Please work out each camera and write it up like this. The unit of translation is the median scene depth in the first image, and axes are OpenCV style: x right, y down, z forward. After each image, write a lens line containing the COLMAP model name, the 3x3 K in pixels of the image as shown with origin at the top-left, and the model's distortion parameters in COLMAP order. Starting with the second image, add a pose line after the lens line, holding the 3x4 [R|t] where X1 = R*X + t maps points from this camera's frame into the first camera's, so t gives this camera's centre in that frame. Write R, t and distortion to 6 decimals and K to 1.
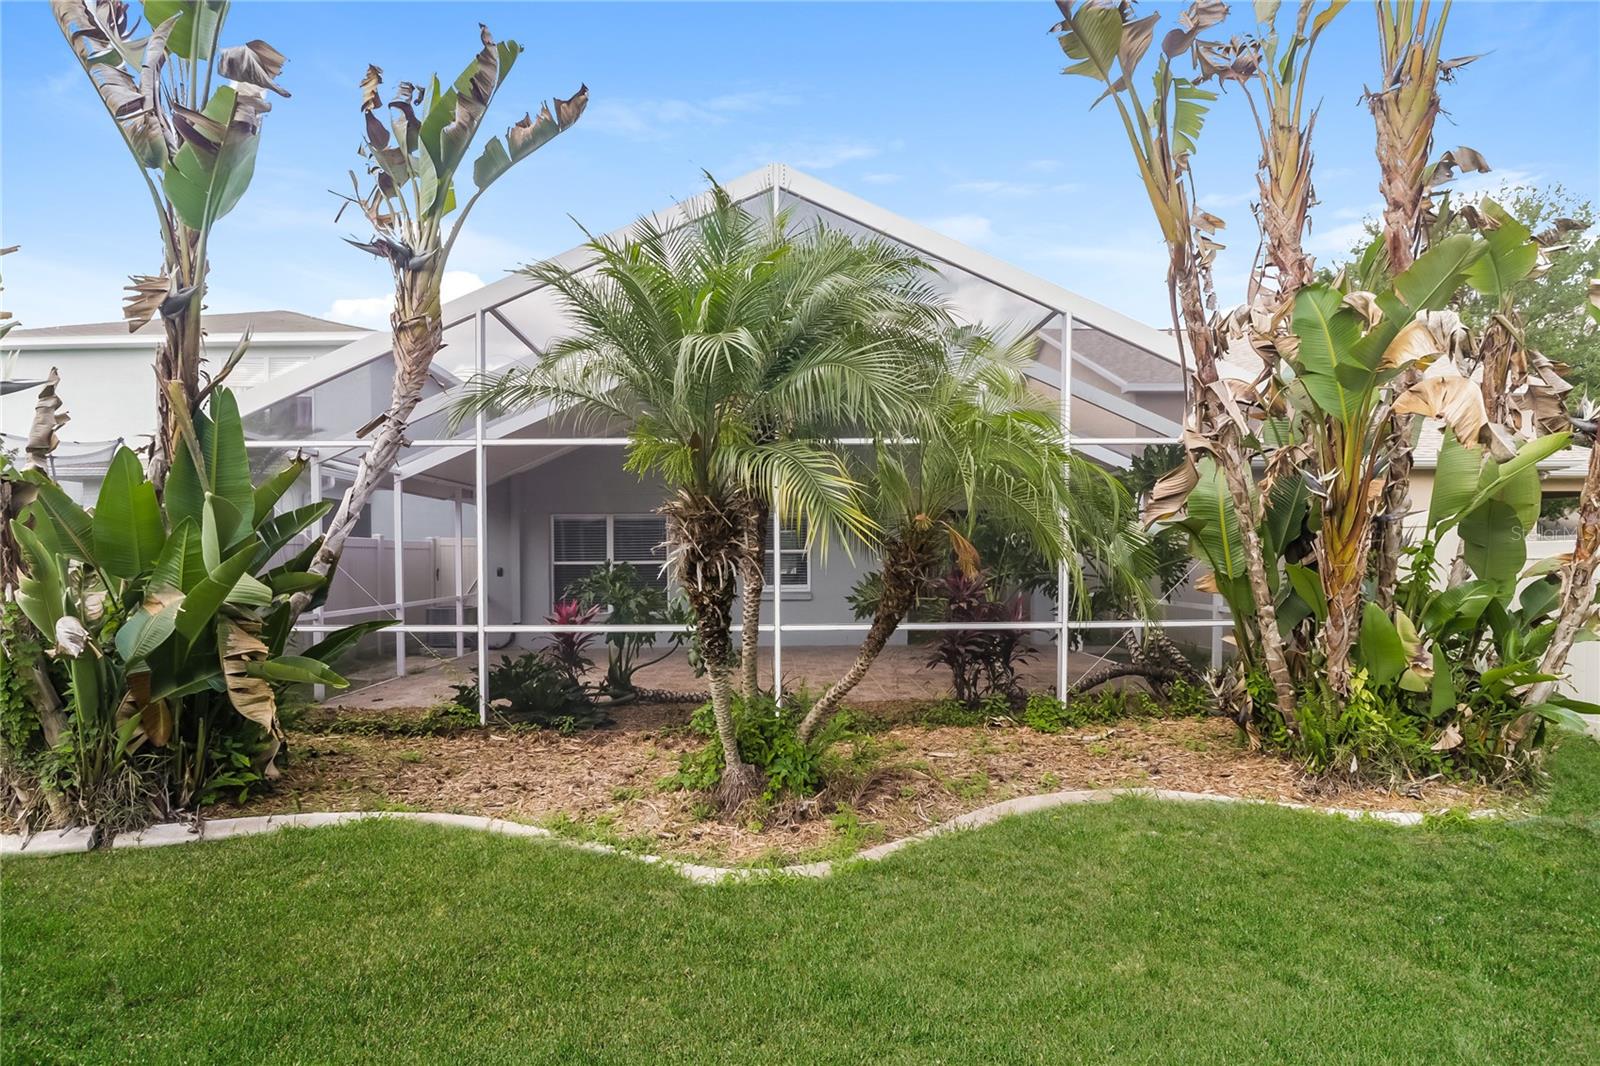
lens RADIAL K [[747.4, 0, 824.6], [0, 747.4, 592.1], [0, 0, 1]] dist [-0.002559, -0.002386]
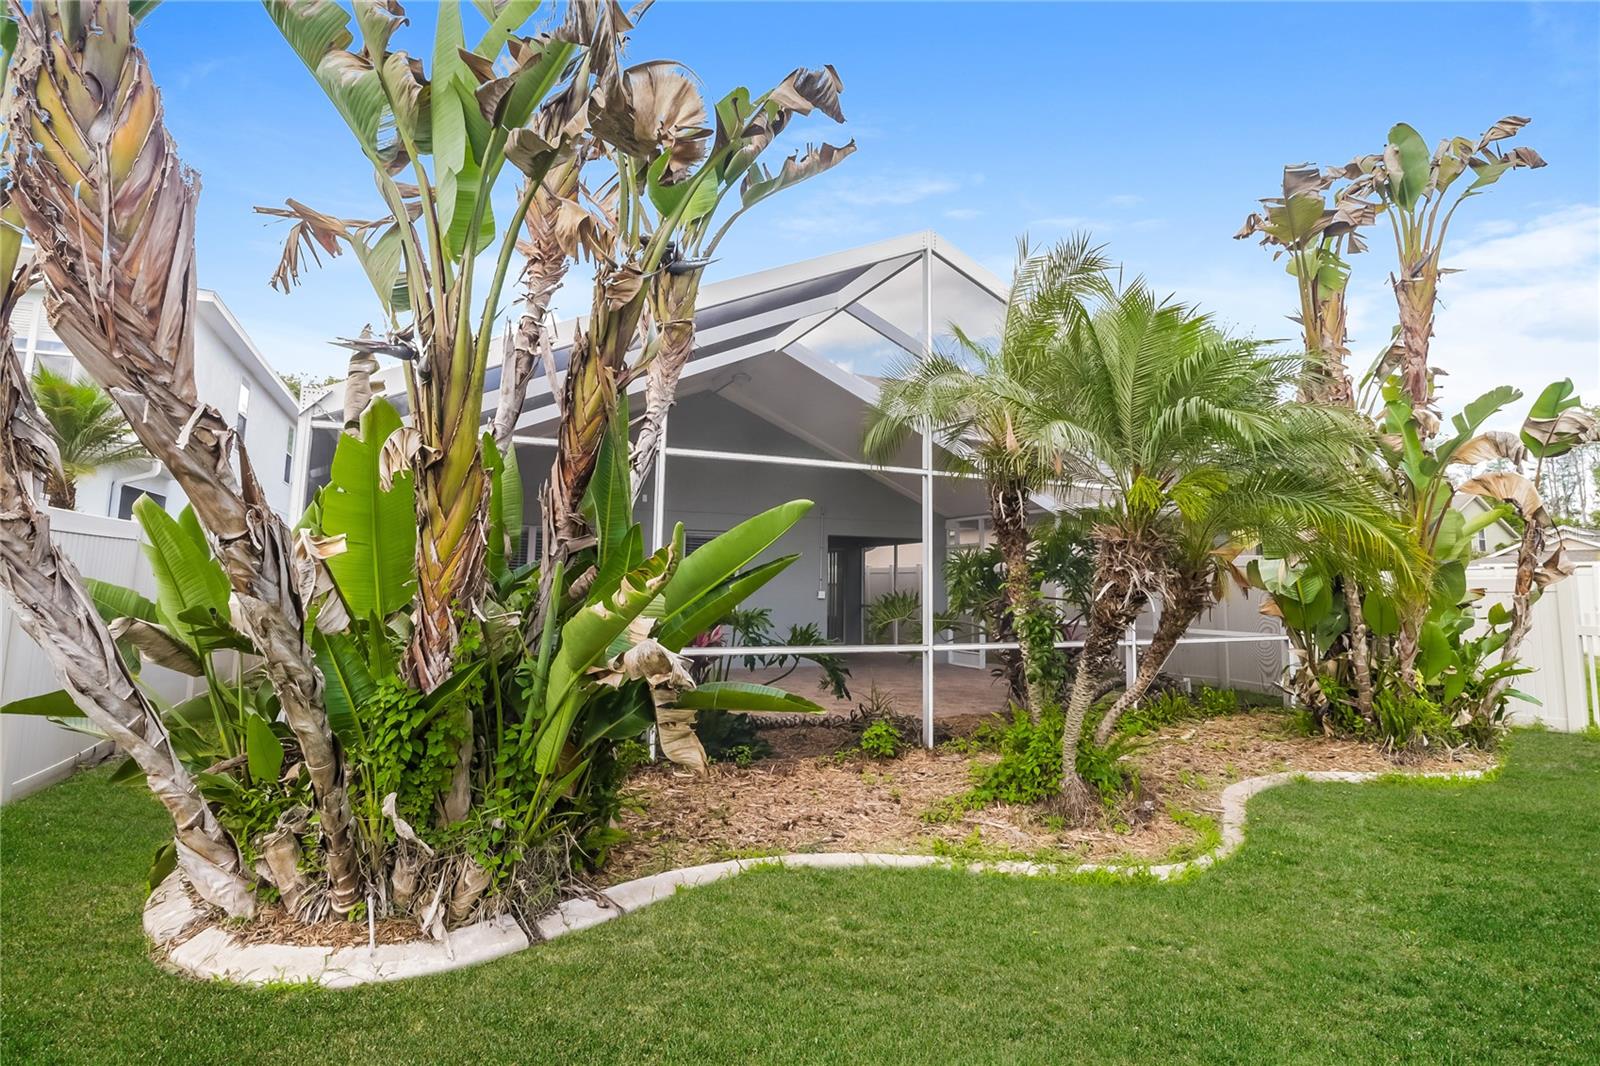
lens RADIAL K [[747.4, 0, 802.8], [0, 747.4, 521.0], [0, 0, 1]] dist [-0.002559, -0.002386]
pose [[0.929493, 0.048714, 0.365609, -0.877887], [-0.004004, 0.992514, -0.122066, 0.001989], [-0.368818, 0.111995, 0.922730, 0.107941]]
